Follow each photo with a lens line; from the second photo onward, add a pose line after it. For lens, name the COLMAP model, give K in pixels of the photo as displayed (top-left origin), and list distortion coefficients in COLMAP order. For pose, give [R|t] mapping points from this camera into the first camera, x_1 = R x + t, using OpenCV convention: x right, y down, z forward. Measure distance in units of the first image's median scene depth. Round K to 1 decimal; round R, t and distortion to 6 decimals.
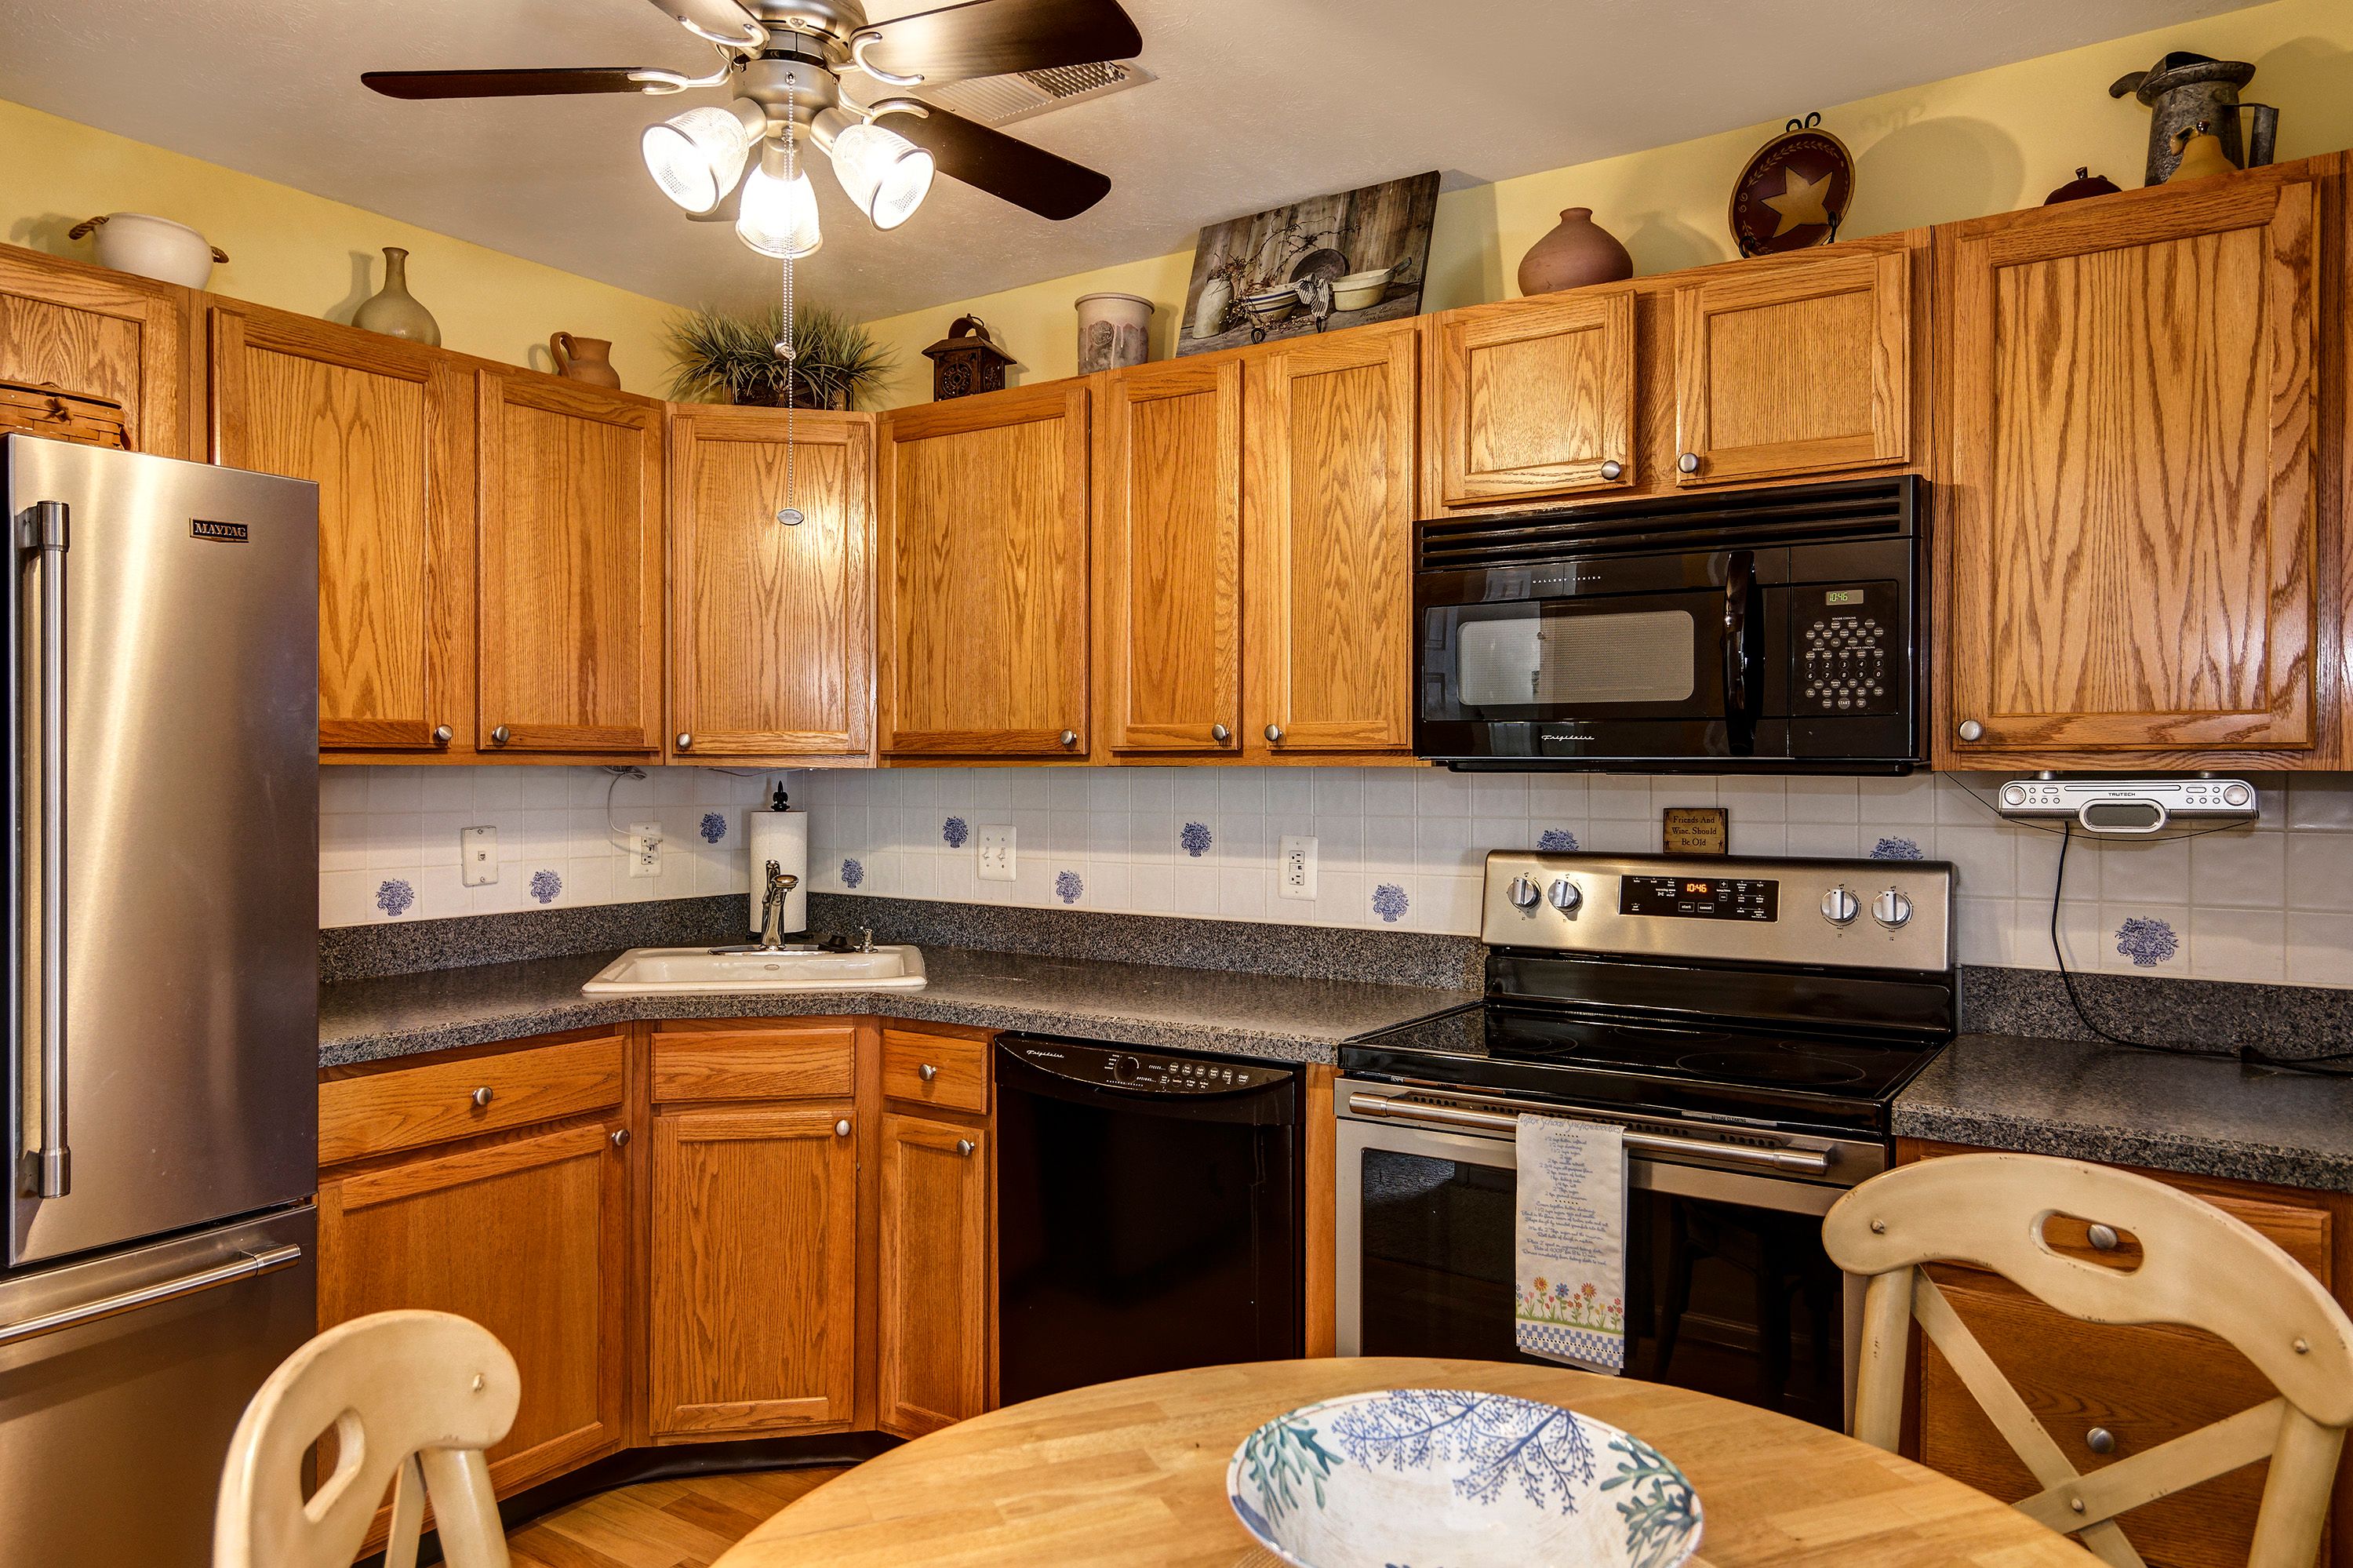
lens RADIAL K [[1577.4, 0, 1192.8], [0, 1577.4, 769.5], [0, 0, 1]] dist [0.012766, -0.008520]
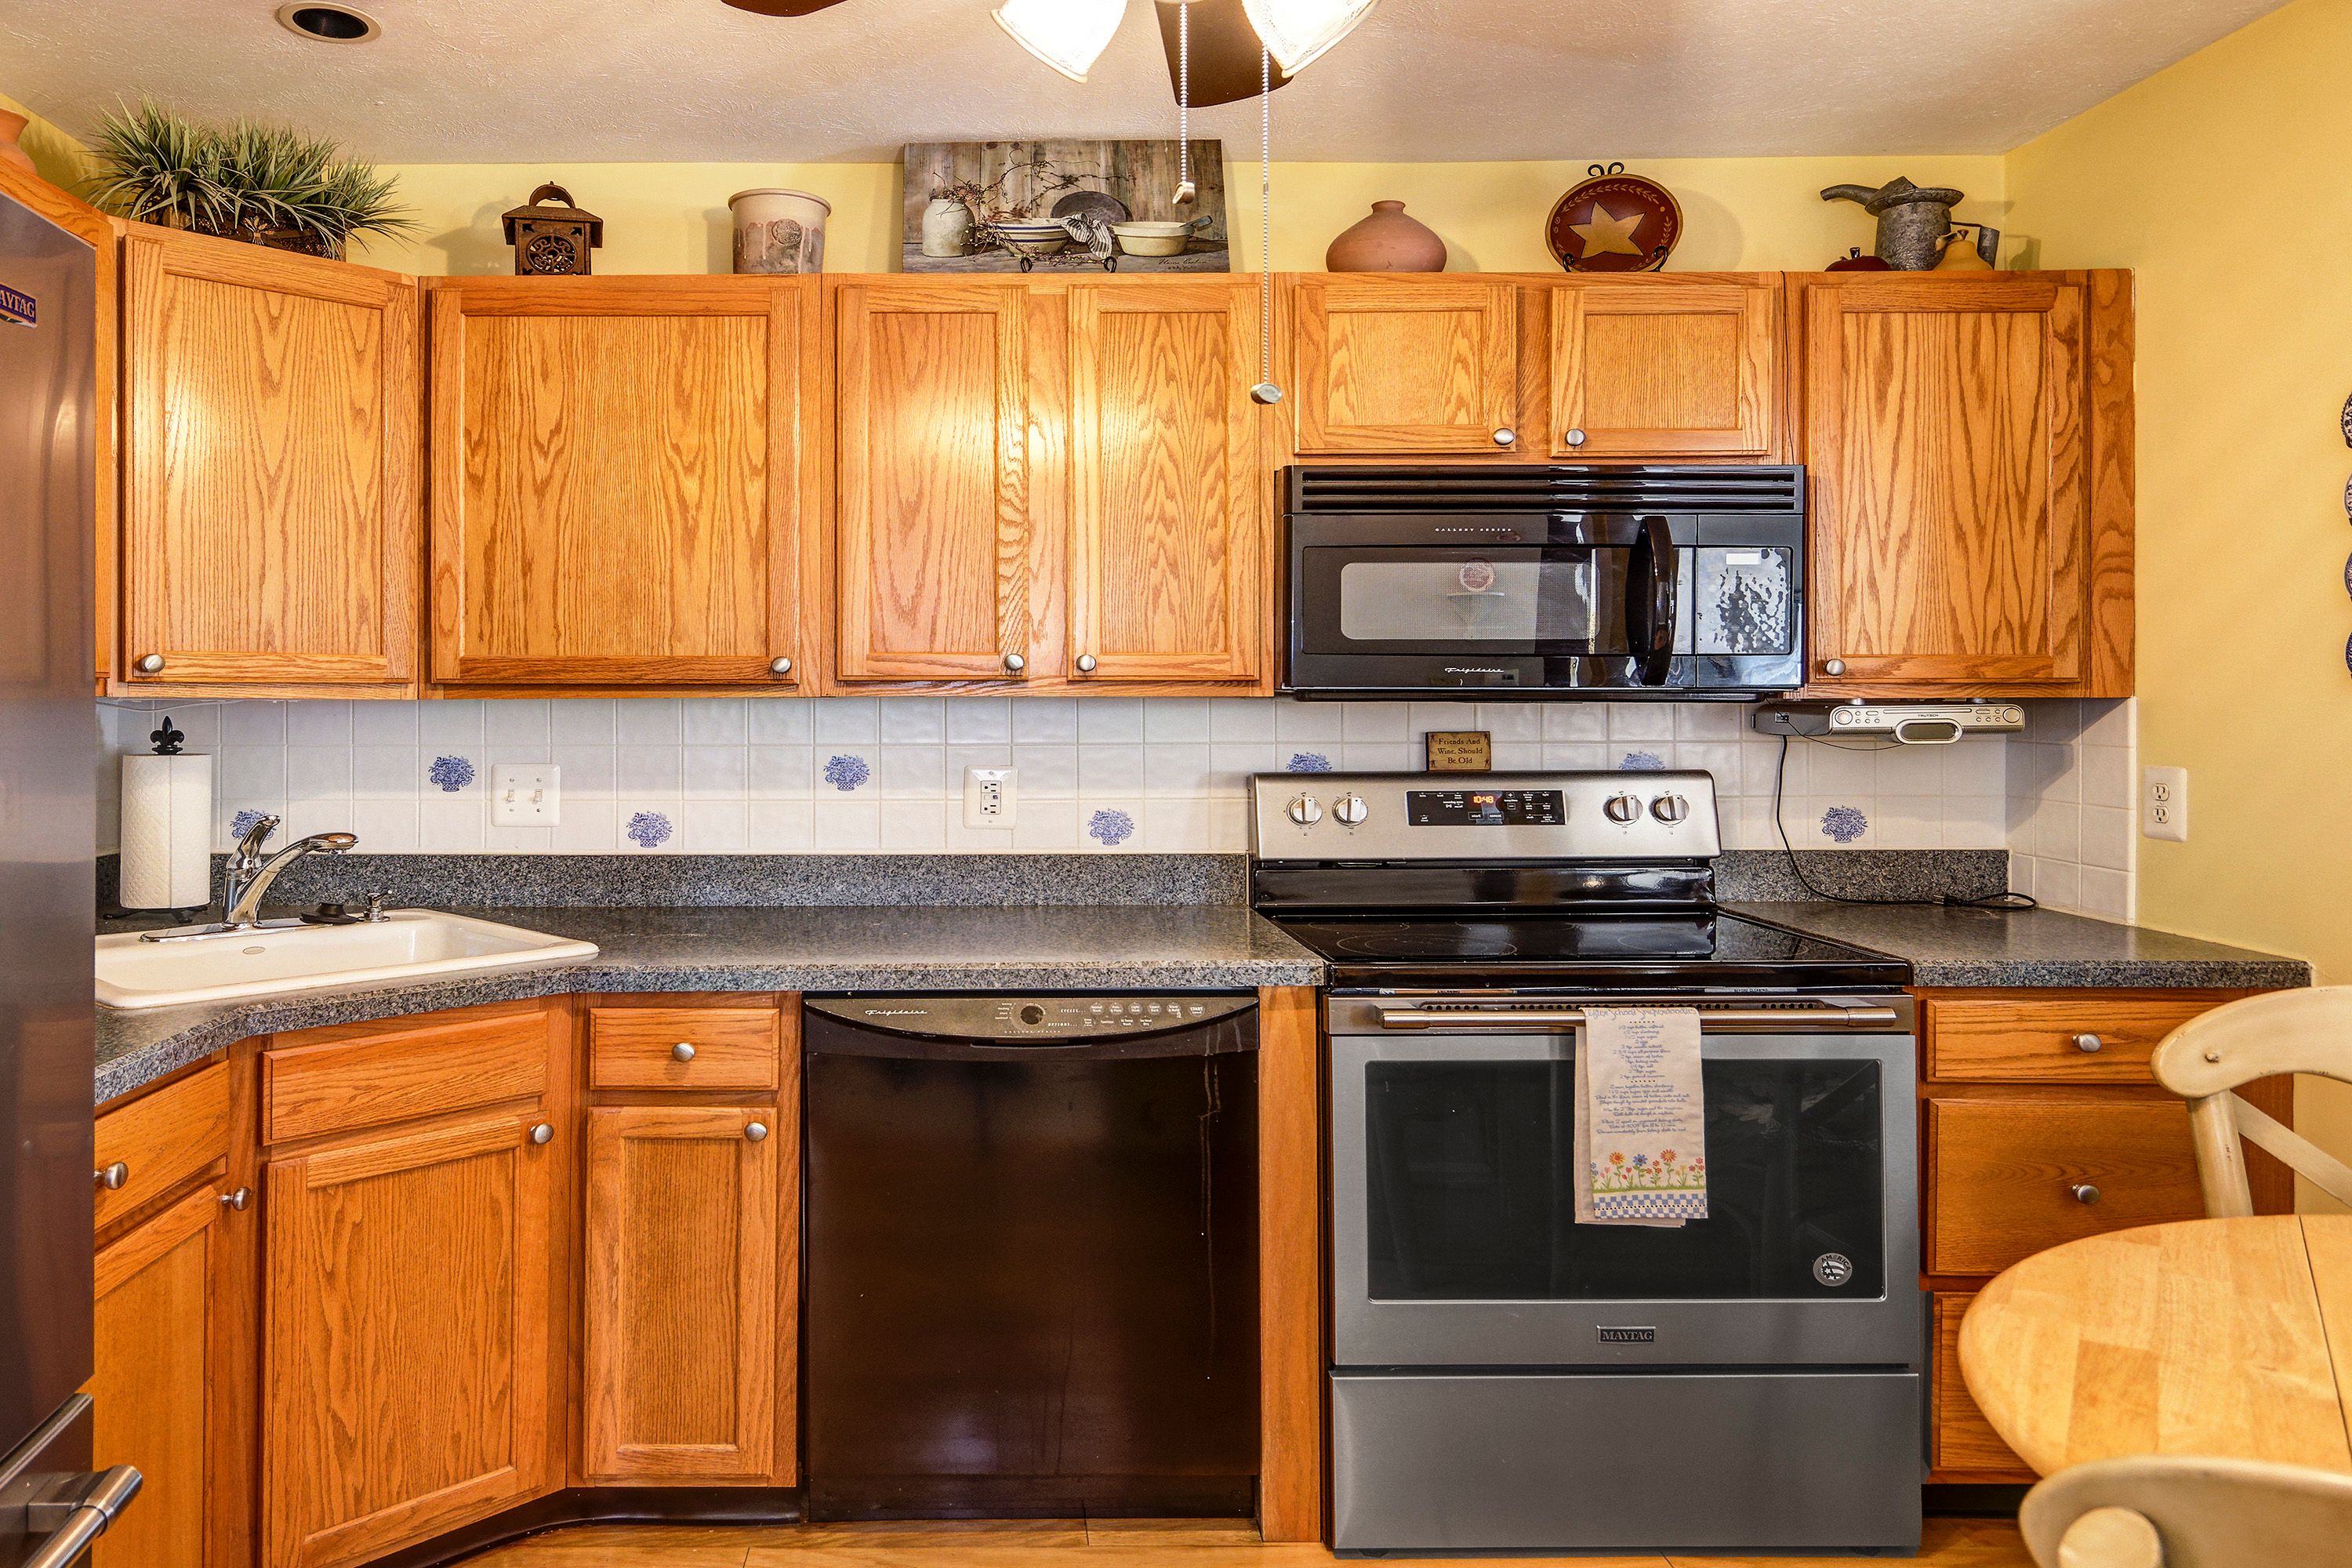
lens RADIAL K [[1383.5, 0, 1226.4], [0, 1383.5, 690.6], [0, 0, 1]] dist [0.003710, -0.003610]
pose [[0.834278, 0.001361, 0.551342, -0.348095], [0.002753, 0.999974, -0.006635, 0.000419], [-0.551336, 0.007053, 0.834253, 0.211101]]
